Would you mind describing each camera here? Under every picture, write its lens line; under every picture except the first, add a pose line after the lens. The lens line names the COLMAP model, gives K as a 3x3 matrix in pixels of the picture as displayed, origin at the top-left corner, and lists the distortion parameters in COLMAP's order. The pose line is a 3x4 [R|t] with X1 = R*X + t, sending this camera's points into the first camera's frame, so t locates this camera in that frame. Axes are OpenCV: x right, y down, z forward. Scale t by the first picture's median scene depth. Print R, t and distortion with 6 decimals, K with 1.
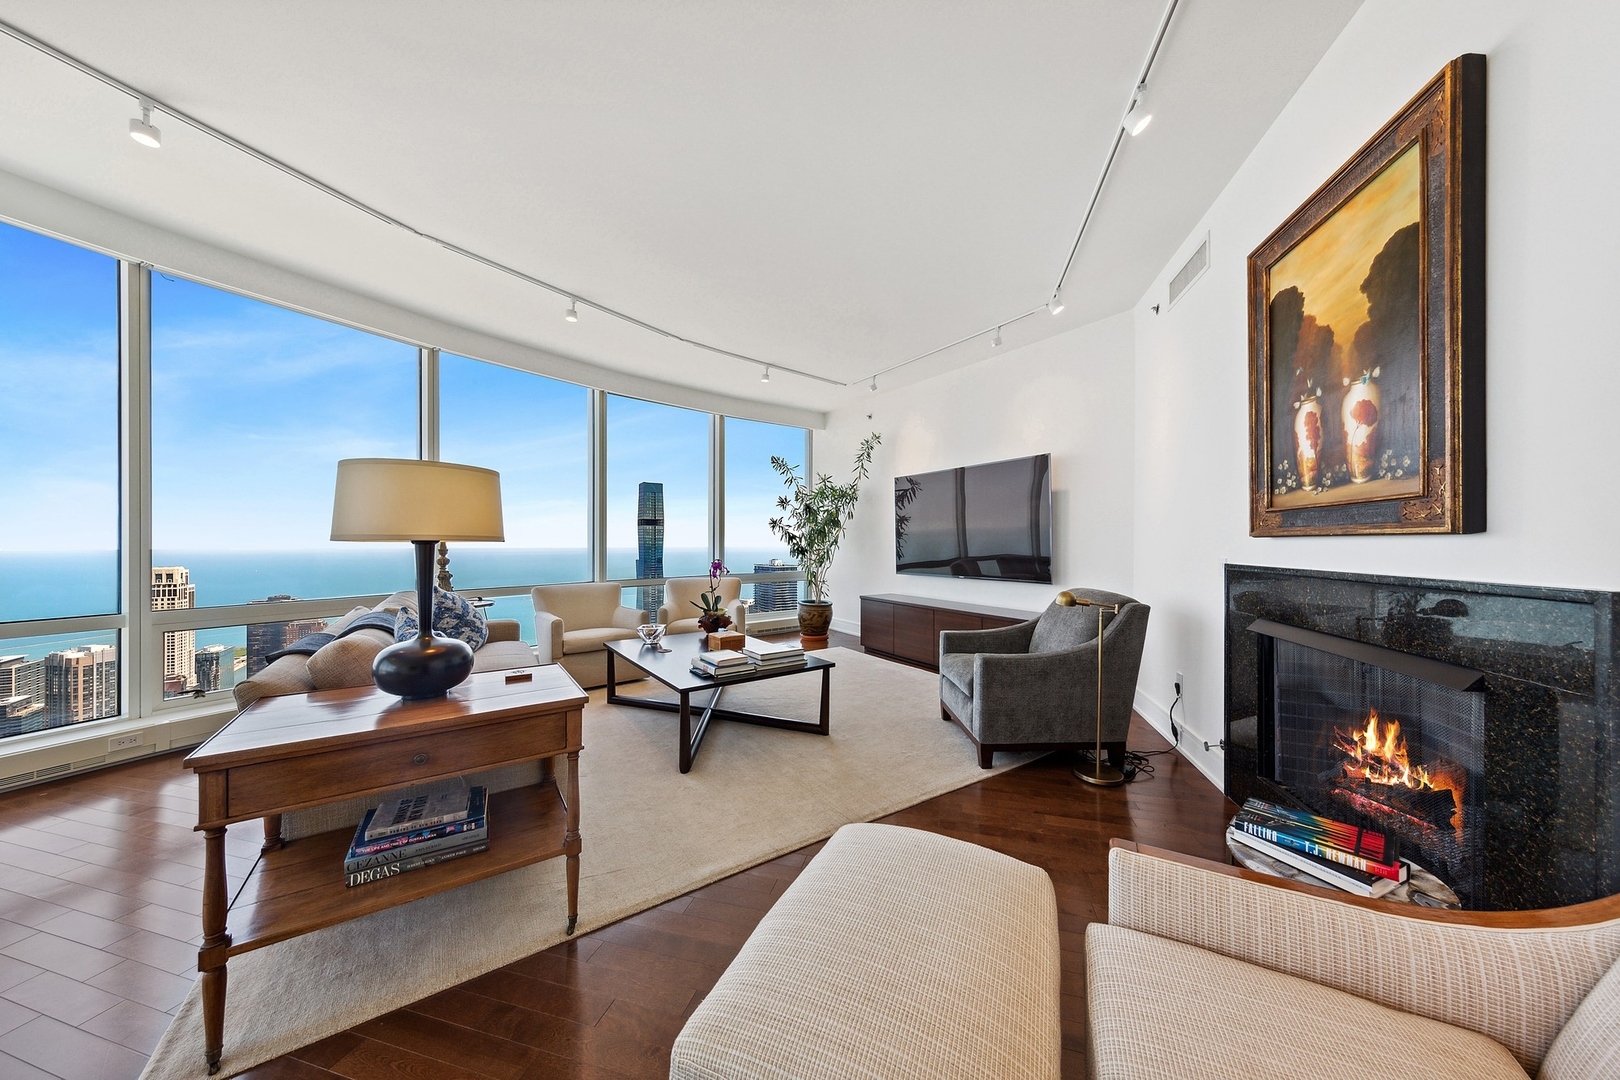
lens RADIAL K [[524.9, 0, 810.0], [0, 524.9, 540.0], [0, 0, 1]] dist [0.001548, 0.000016]
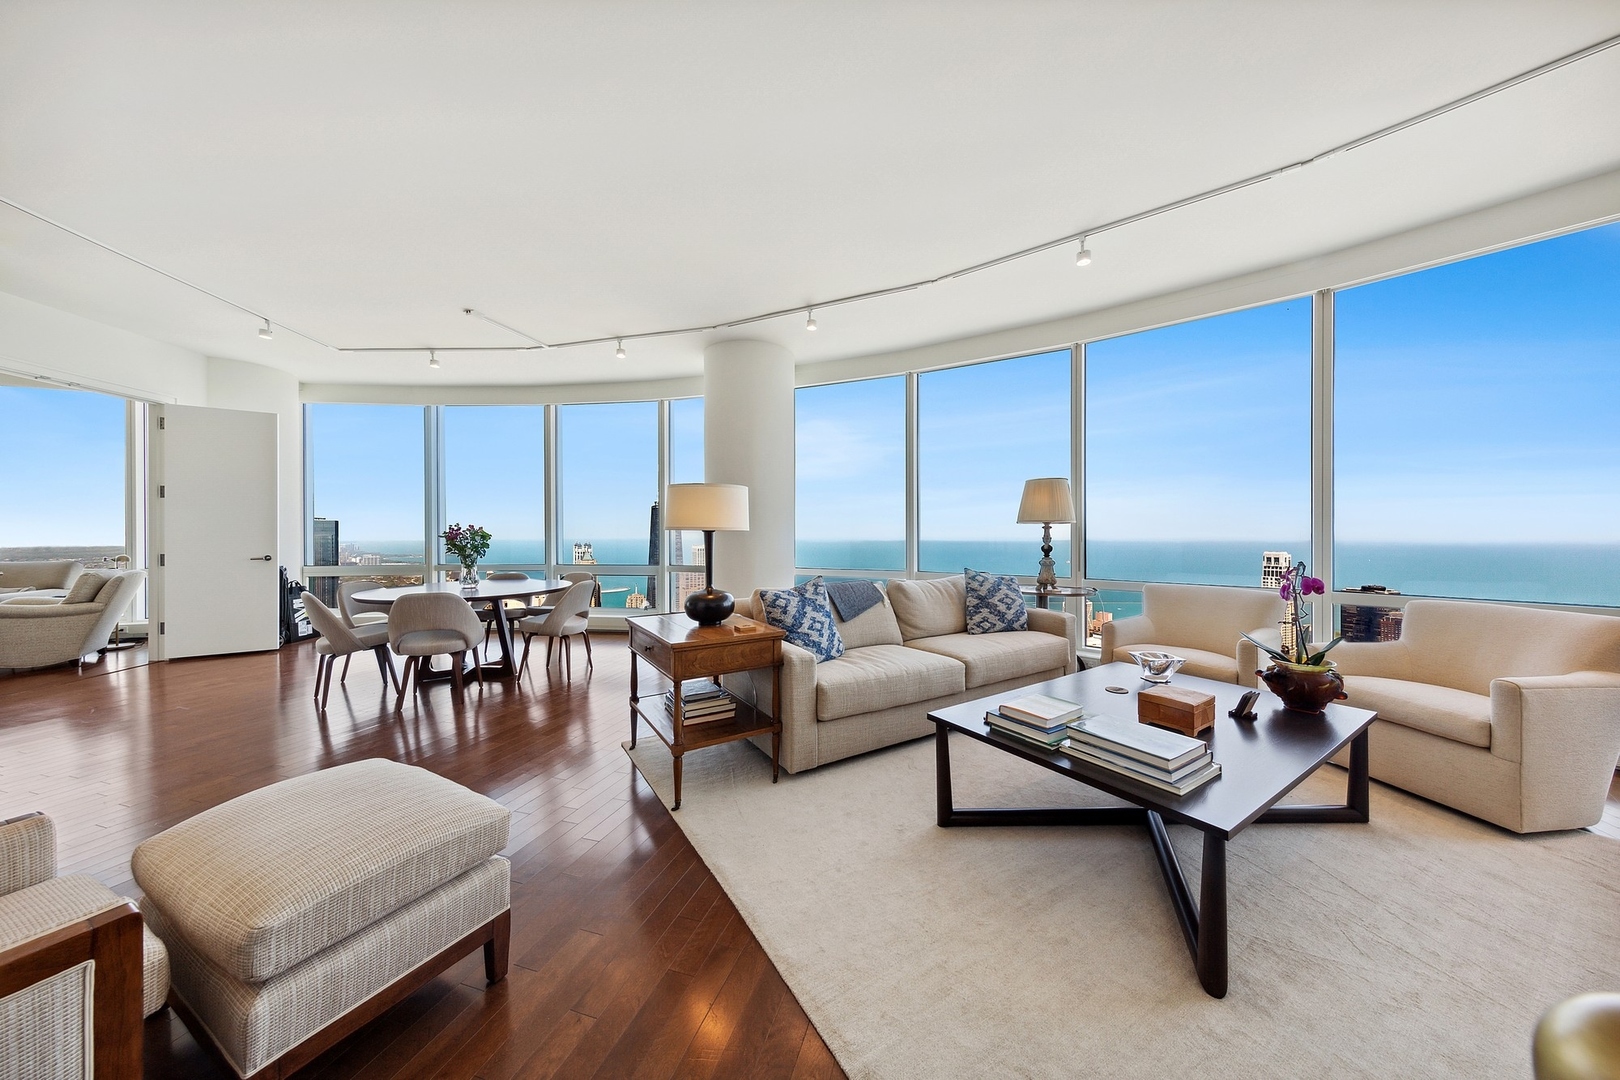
lens RADIAL K [[508.3, 0, 815.9], [0, 508.3, 533.0], [0, 0, 1]] dist [0.000288, 0.000004]
pose [[-0.022817, 0.002531, -0.999736, 0.353697], [0.009054, 0.999956, 0.002324, 0.002855], [0.999699, -0.008998, -0.022839, 0.576851]]
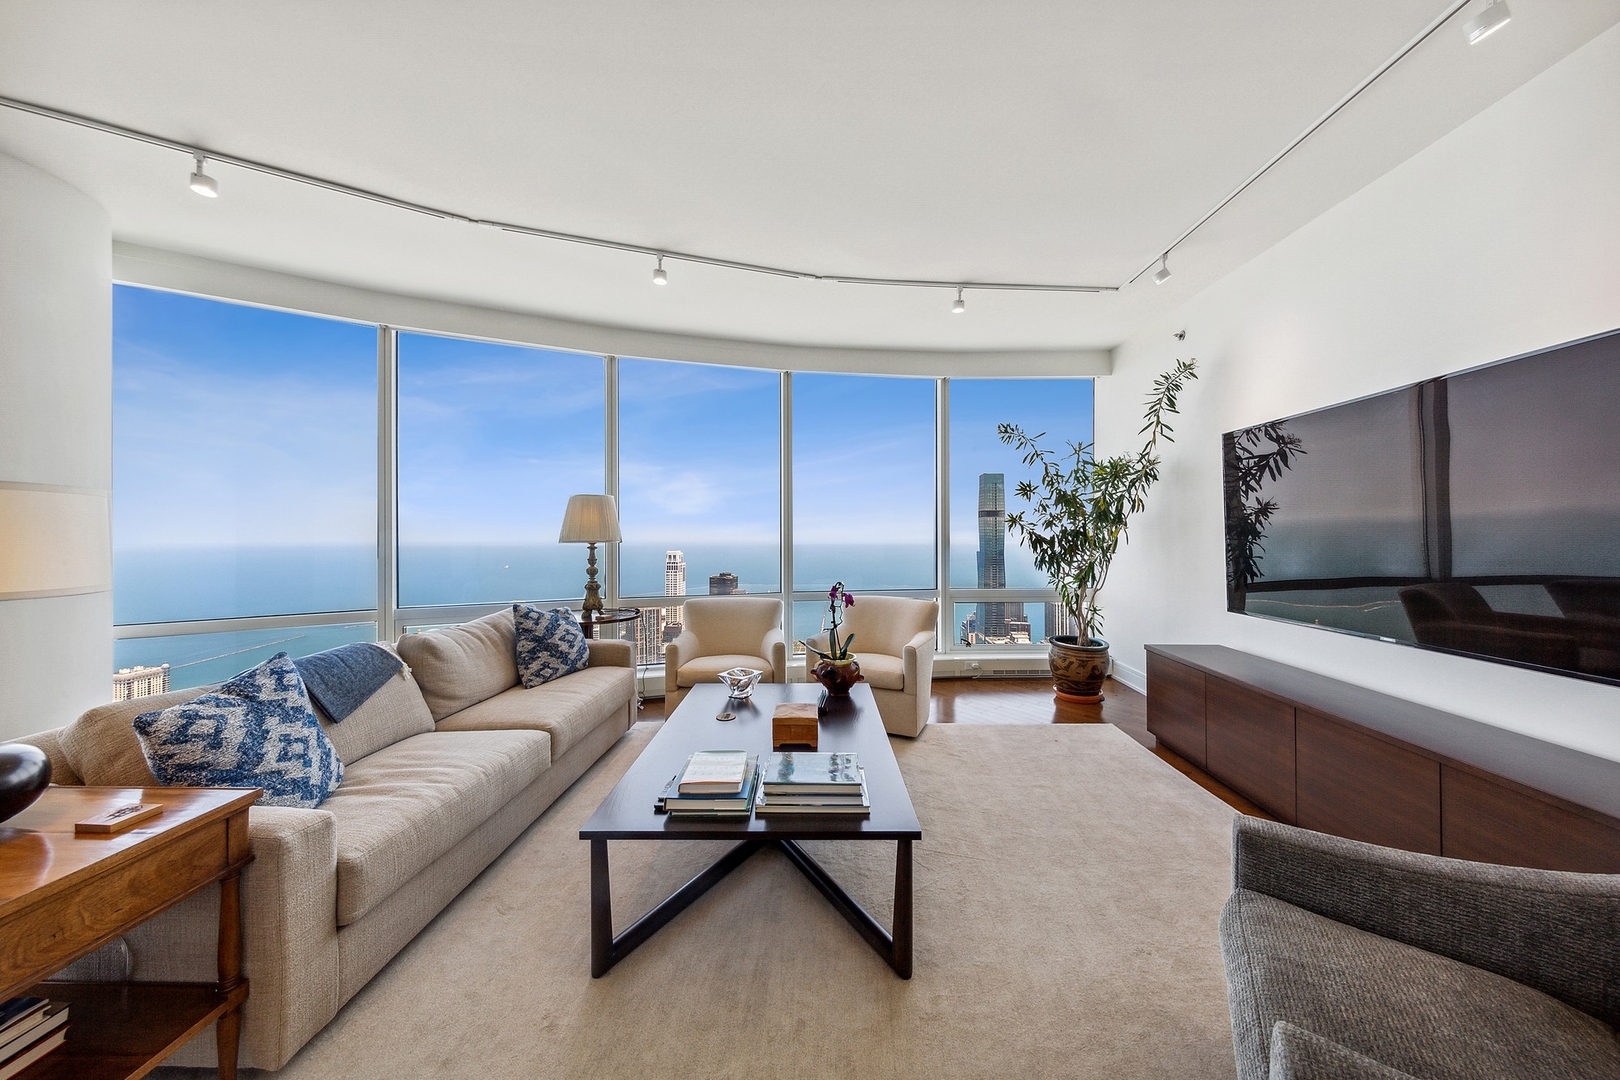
lens RADIAL K [[521.9, 0, 810.9], [0, 521.9, 532.9], [0, 0, 1]] dist [0.004826, -0.000207]
pose [[0.808907, -0.004901, -0.587916, 0.203596], [0.006394, 0.999979, 0.000462, -0.028930], [0.587902, -0.004133, 0.808922, 0.469712]]
